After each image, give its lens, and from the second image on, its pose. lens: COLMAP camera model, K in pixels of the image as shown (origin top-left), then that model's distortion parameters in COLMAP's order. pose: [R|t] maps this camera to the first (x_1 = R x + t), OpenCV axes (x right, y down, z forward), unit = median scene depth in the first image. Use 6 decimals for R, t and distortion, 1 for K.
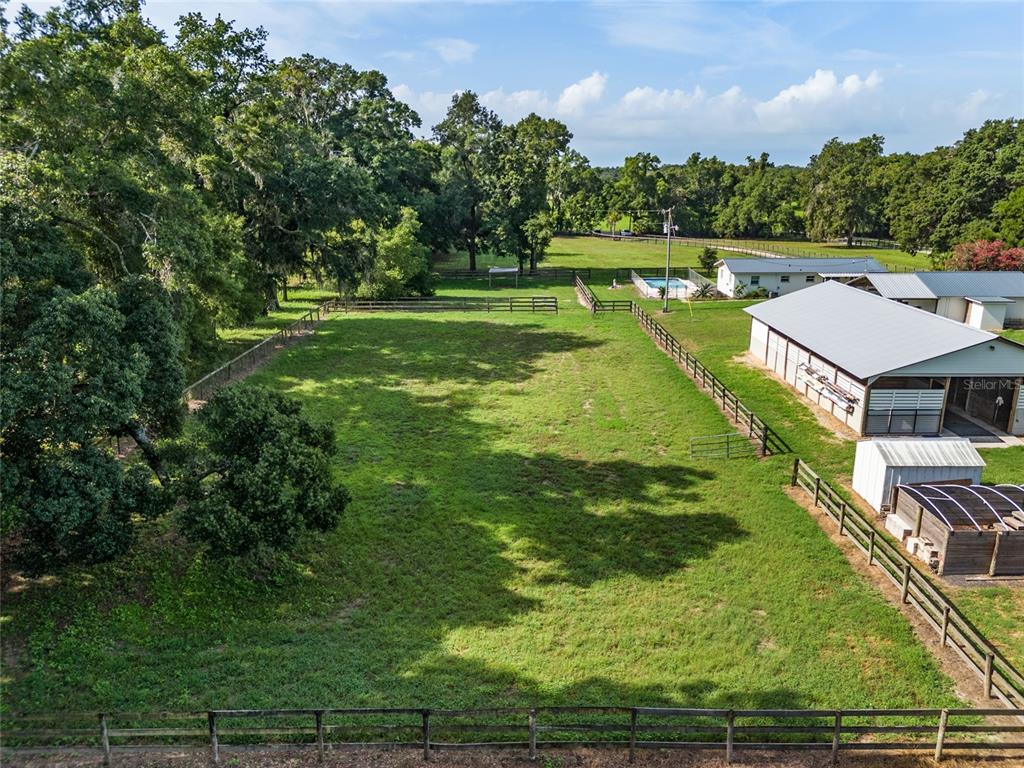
lens RADIAL K [[750.6, 0, 511.2], [0, 750.6, 388.7], [0, 0, 1]] dist [0.079036, -0.088023]
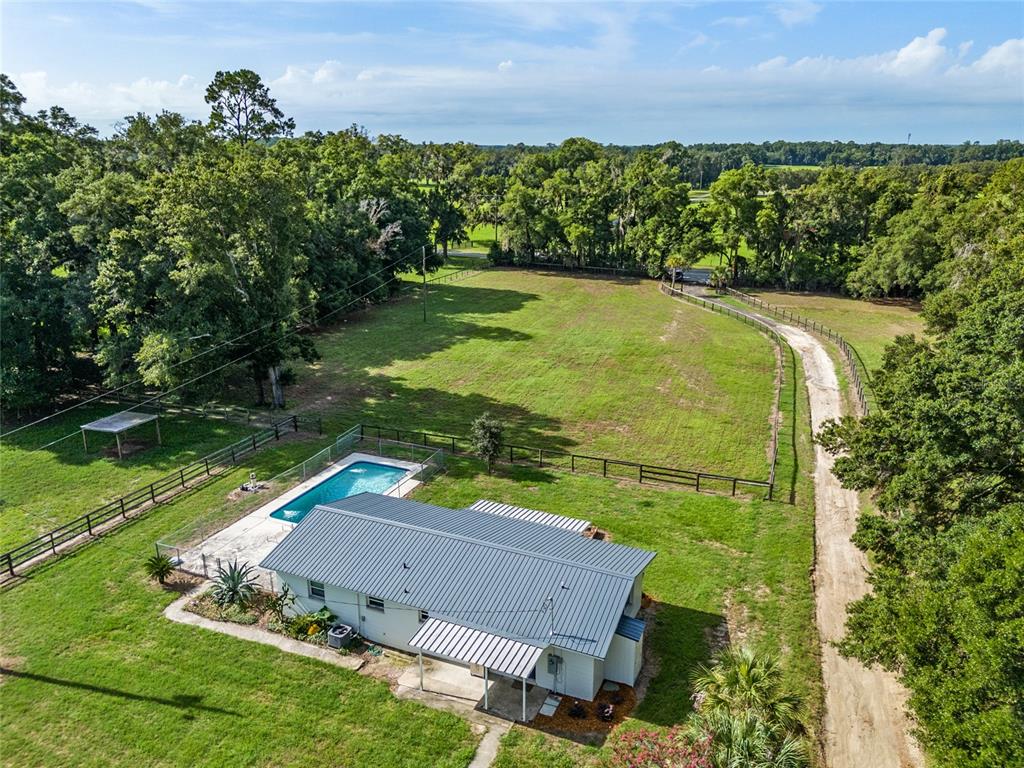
lens RADIAL K [[750.6, 0, 511.2], [0, 750.6, 388.7], [0, 0, 1]] dist [0.079036, -0.088023]
pose [[0.927662, 0.116506, -0.354780, 0.301977], [-0.104629, 0.993122, 0.052552, -0.155360], [0.358462, -0.011631, 0.933472, 0.350421]]
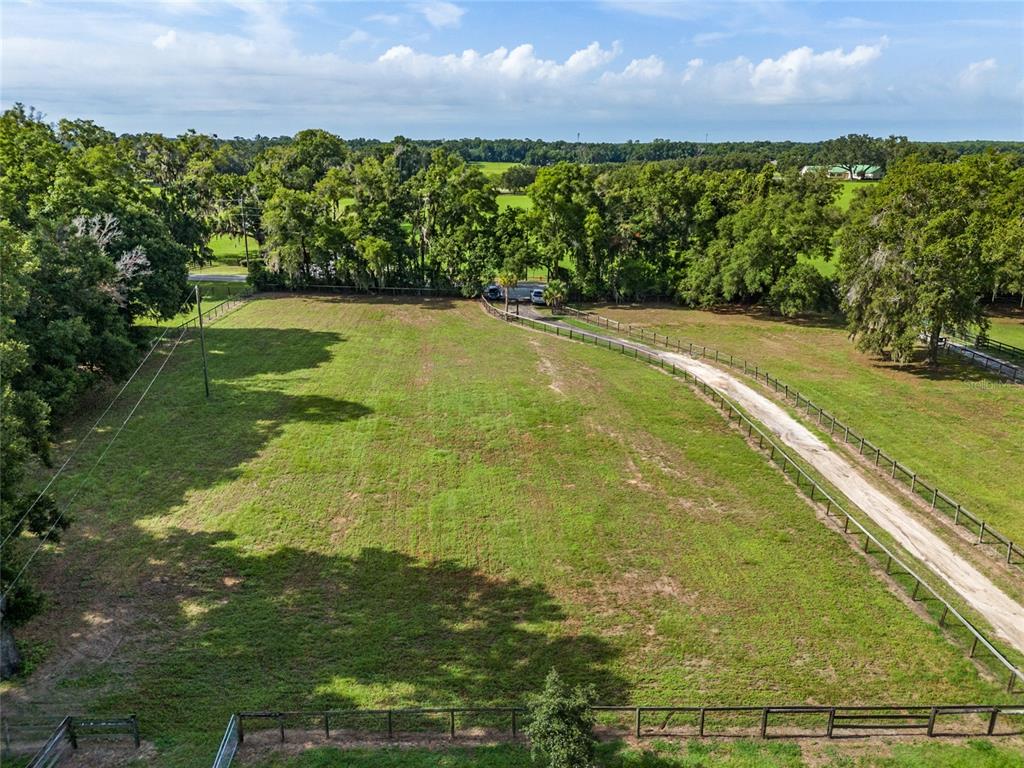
lens RADIAL K [[750.6, 0, 511.2], [0, 750.6, 388.7], [0, 0, 1]] dist [0.079036, -0.088023]
pose [[0.999962, 0.005426, 0.006862, 0.160748], [-0.005677, 0.999294, 0.037132, -0.194839], [-0.006656, -0.037170, 0.999287, 0.500653]]
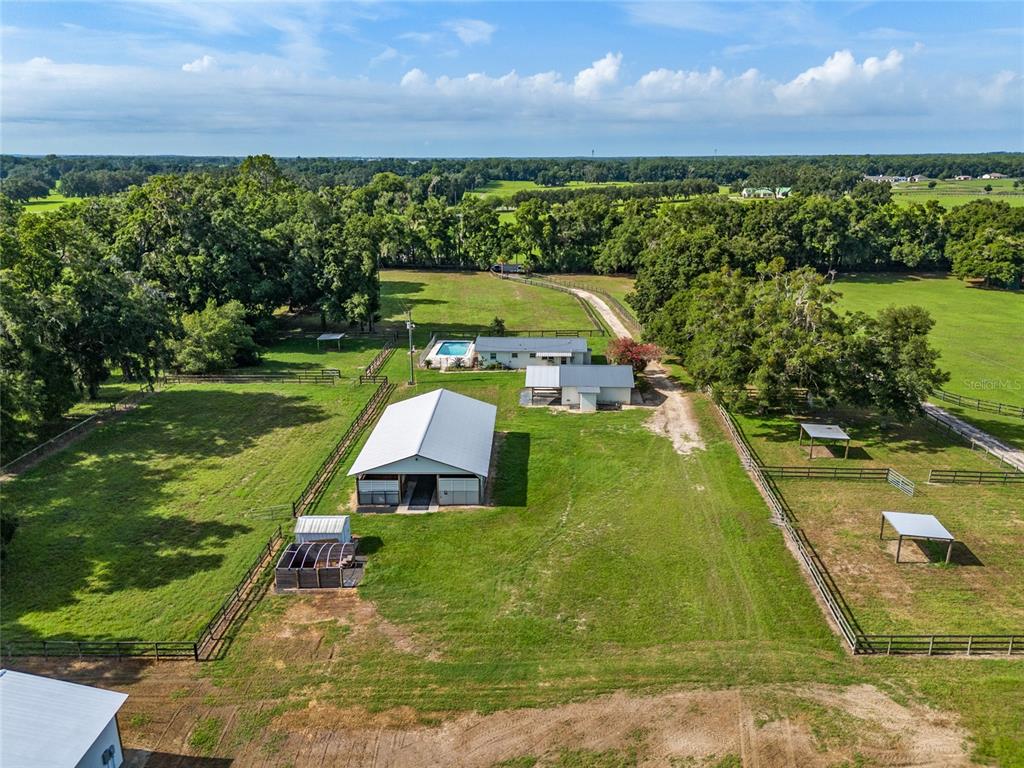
lens RADIAL K [[750.6, 0, 511.2], [0, 750.6, 388.7], [0, 0, 1]] dist [0.079036, -0.088023]
pose [[0.999757, 0.005251, -0.021417, 0.207439], [-0.004794, 0.999761, 0.021348, -0.061319], [0.021524, -0.021240, 0.999543, -0.186477]]
